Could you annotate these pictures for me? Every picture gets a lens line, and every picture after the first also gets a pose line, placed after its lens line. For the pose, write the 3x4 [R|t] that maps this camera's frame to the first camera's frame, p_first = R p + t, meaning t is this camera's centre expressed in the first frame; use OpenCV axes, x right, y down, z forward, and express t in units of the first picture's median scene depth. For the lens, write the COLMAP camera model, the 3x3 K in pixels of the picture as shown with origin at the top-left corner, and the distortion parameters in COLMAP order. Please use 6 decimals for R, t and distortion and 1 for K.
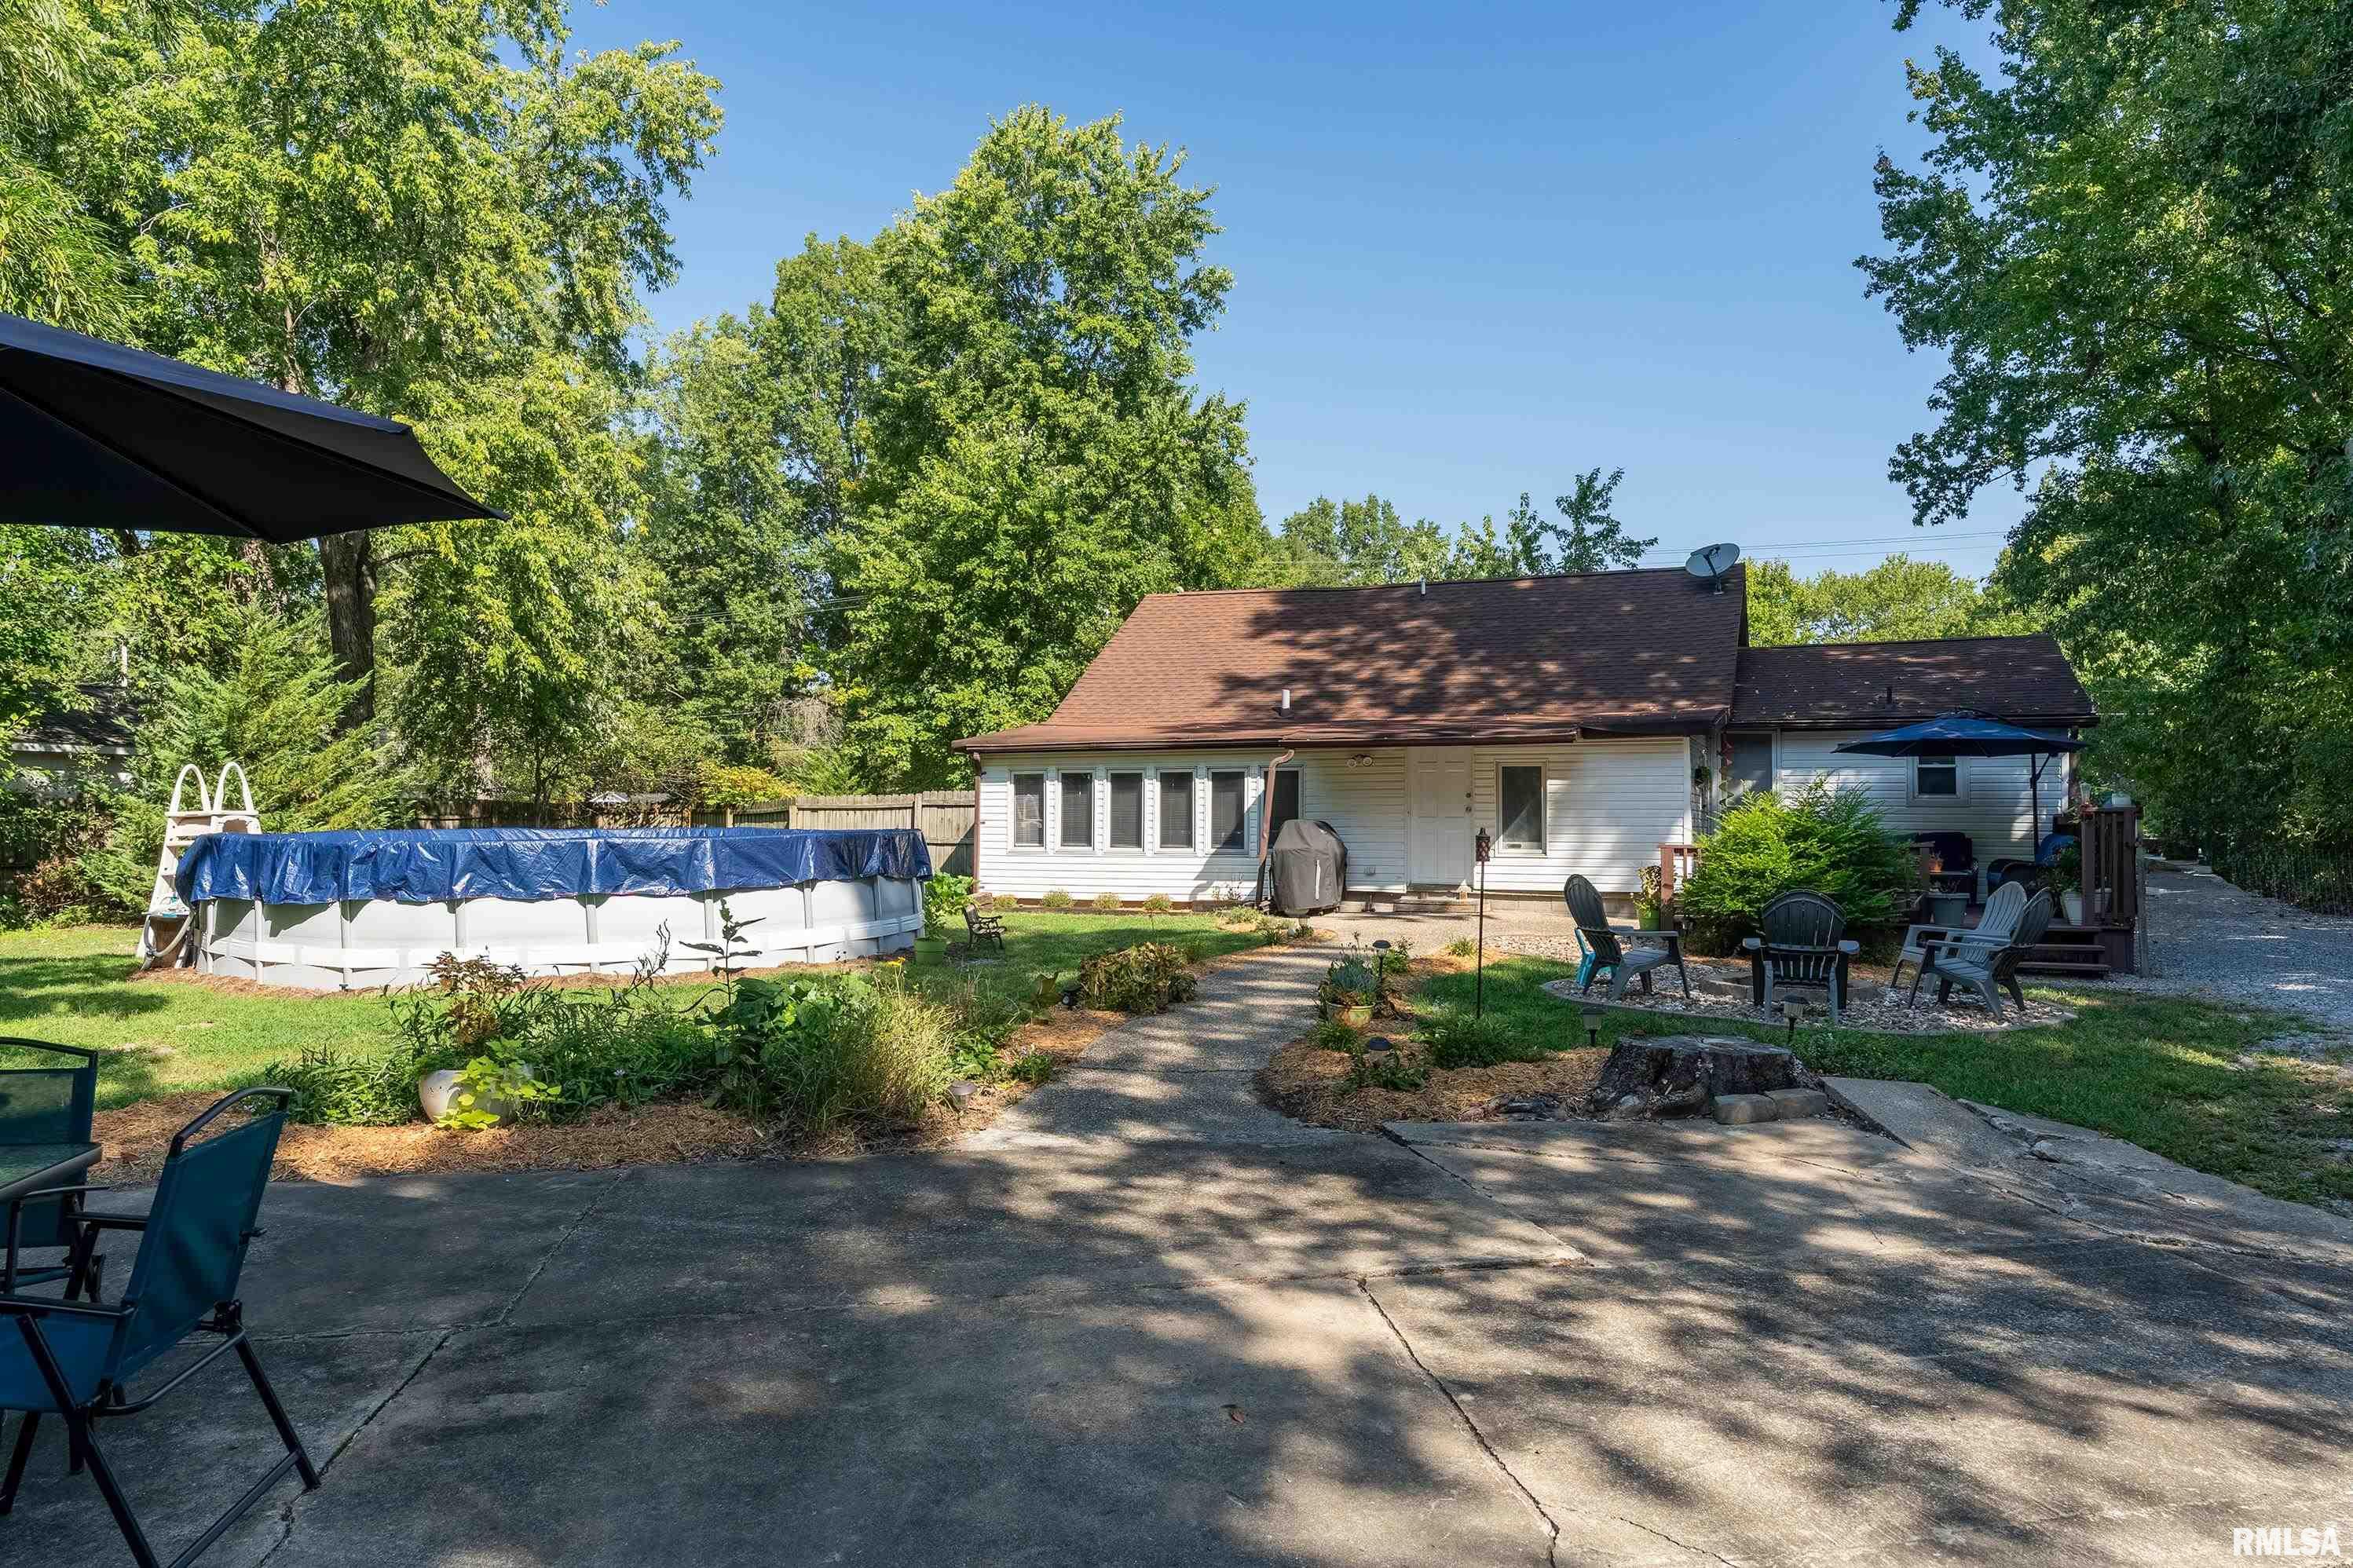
lens RADIAL K [[1544.0, 0, 1176.5], [0, 1544.0, 784.0], [0, 0, 1]] dist [0.001434, 0.001065]
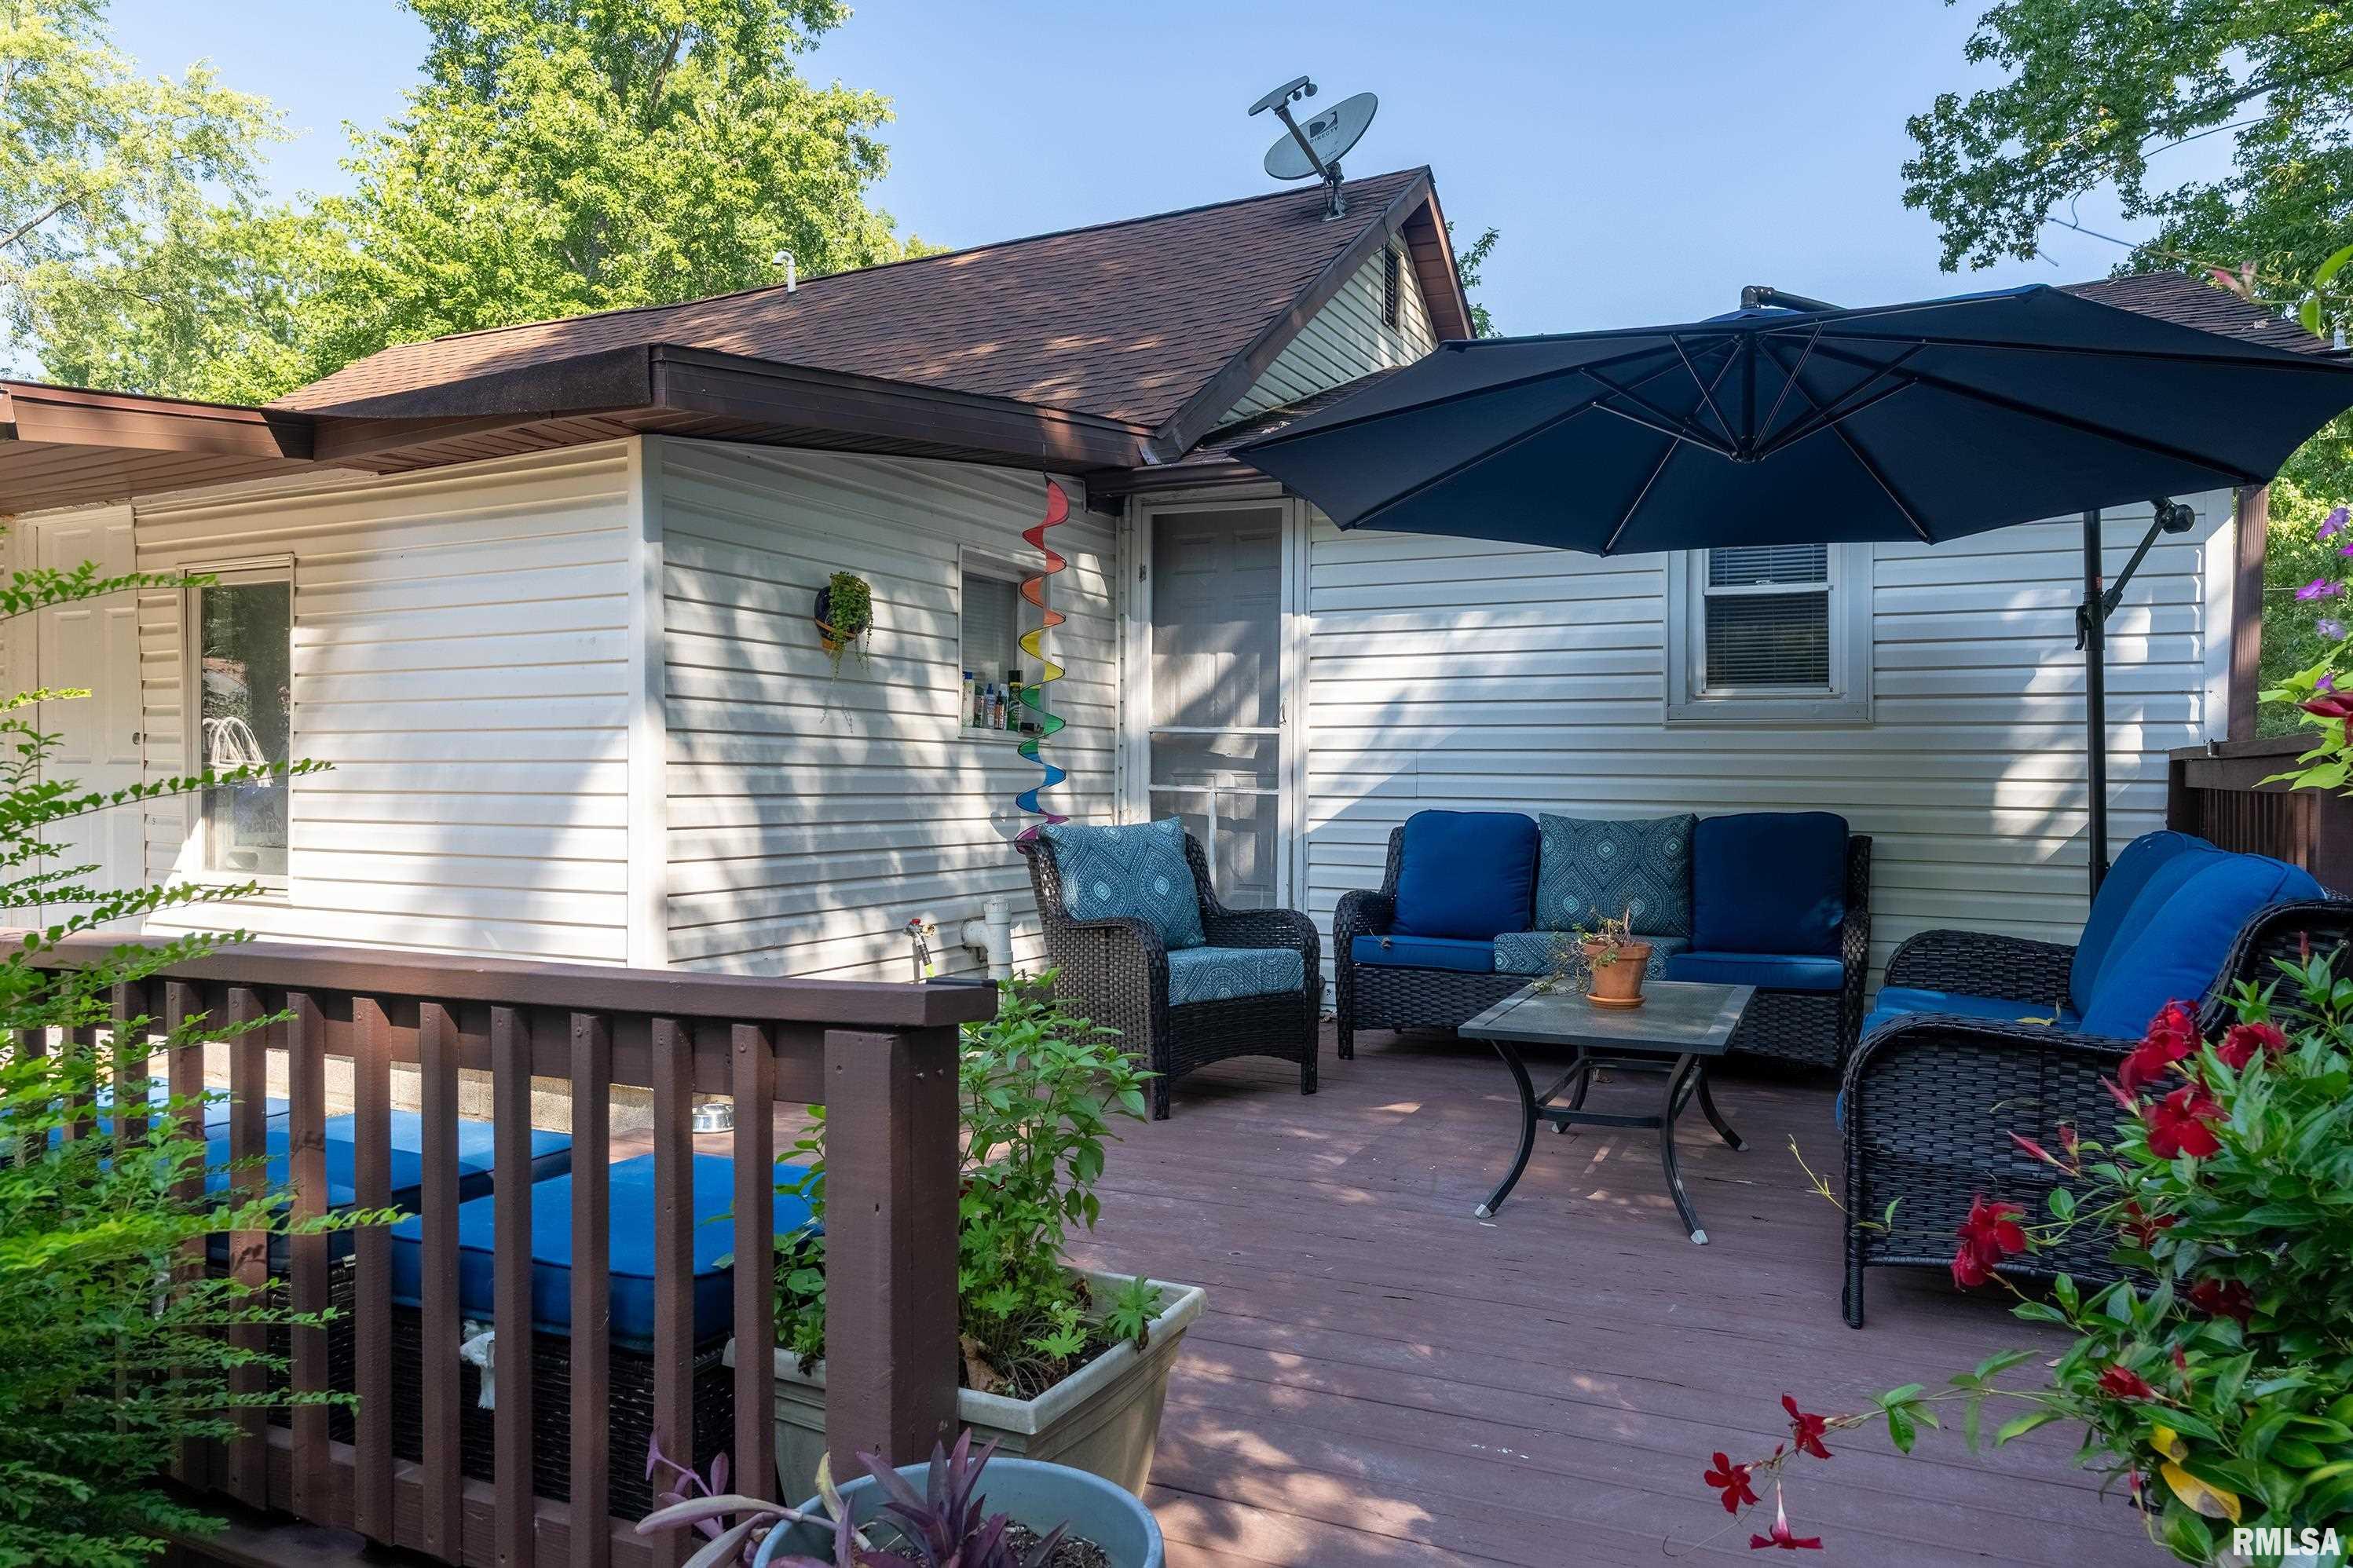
lens RADIAL K [[1544.0, 0, 1176.5], [0, 1544.0, 784.0], [0, 0, 1]] dist [0.001434, 0.001065]
pose [[0.998066, 0.000226, -0.062165, 0.227726], [0.001490, 0.999619, 0.027547, 0.010044], [0.062148, -0.027586, 0.997686, 0.398447]]
